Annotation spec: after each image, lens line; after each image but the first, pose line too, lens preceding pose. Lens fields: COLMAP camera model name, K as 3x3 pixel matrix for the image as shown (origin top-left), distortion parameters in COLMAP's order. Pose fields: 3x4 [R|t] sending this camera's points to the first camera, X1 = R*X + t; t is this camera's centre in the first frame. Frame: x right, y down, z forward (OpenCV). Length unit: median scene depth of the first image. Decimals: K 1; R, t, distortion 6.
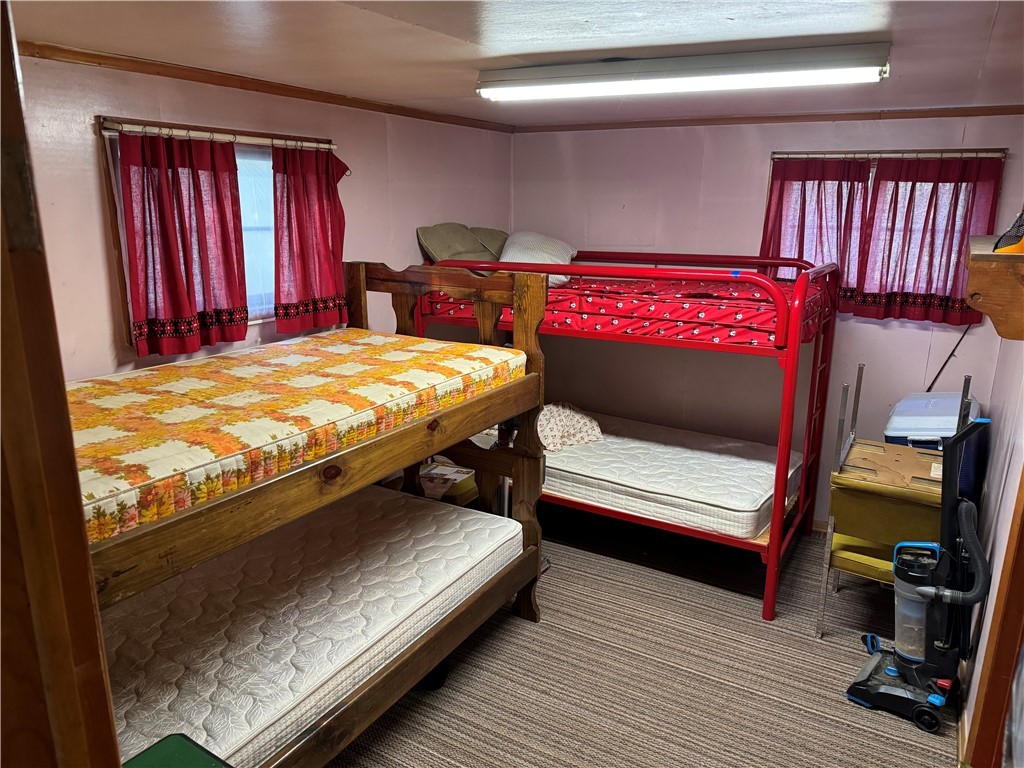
lens RADIAL K [[726.6, 0, 520.0], [0, 726.6, 386.0], [0, 0, 1]] dist [0.082936, -0.035603]
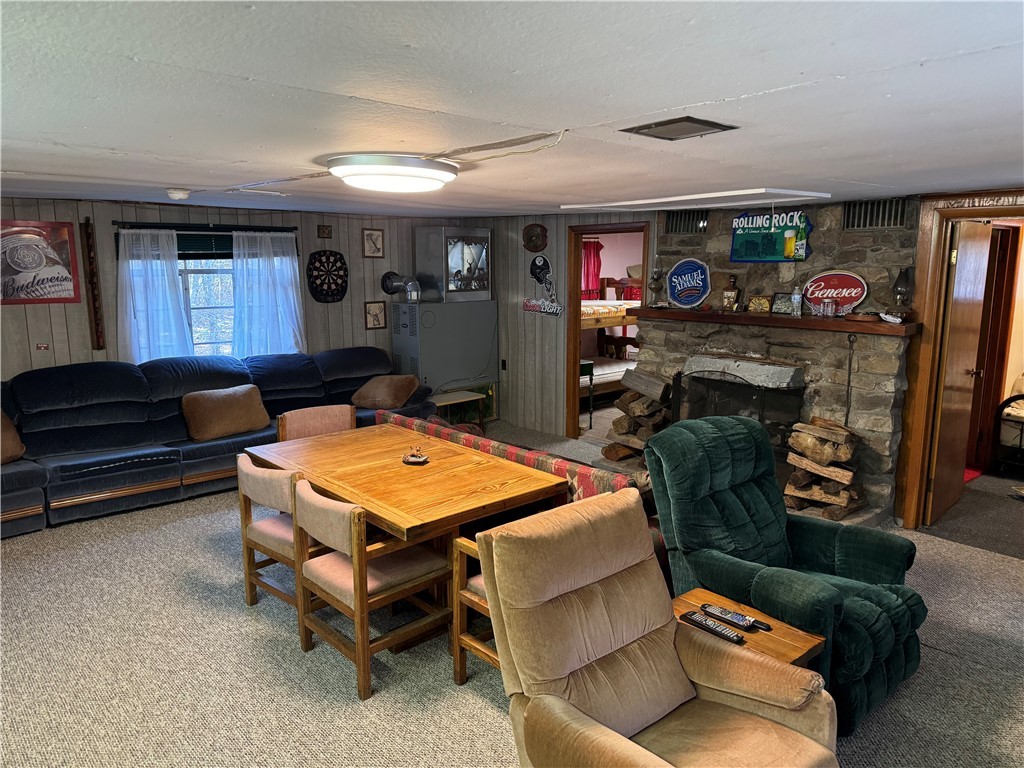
lens RADIAL K [[726.6, 0, 506.7], [0, 726.6, 387.4], [0, 0, 1]] dist [0.082936, -0.035603]
pose [[0.946576, 0.041828, -0.319756, 0.358548], [-0.063749, 0.996256, -0.058393, 0.463244], [0.316116, 0.075658, 0.945699, -1.847853]]
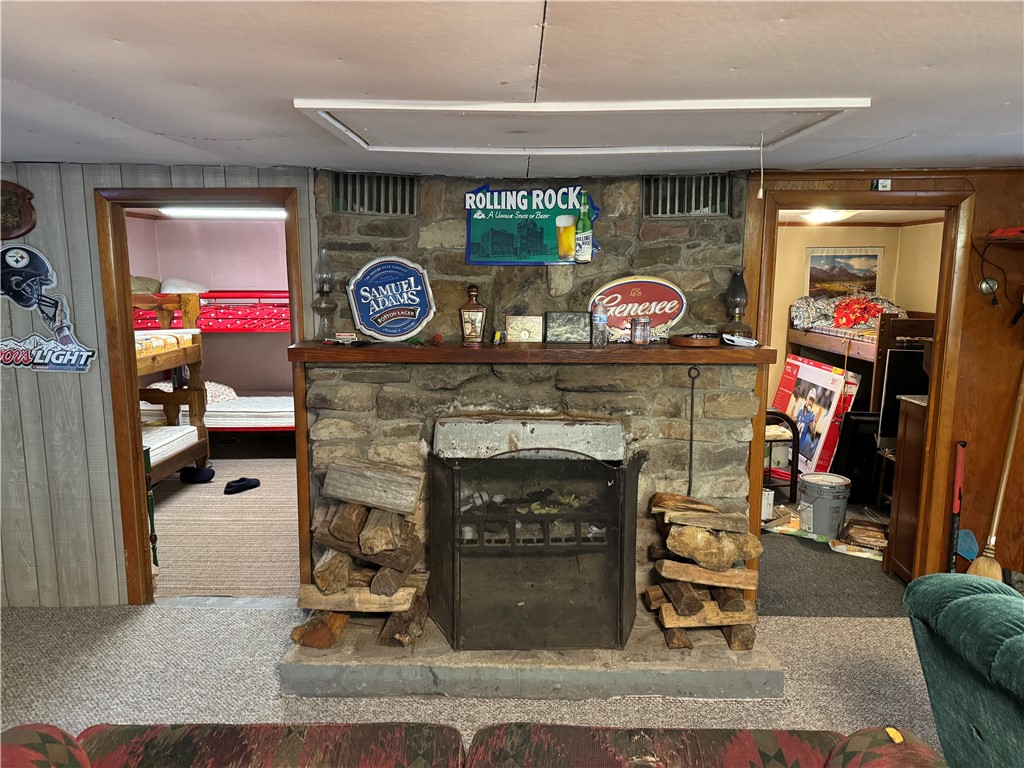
lens RADIAL K [[726.6, 0, 514.3], [0, 726.6, 385.7], [0, 0, 1]] dist [0.082936, -0.035603]
pose [[0.878340, -0.086352, 0.470172, -0.154999], [0.127150, 0.990321, -0.055650, 0.279896], [-0.460816, 0.108662, 0.880819, -1.024304]]
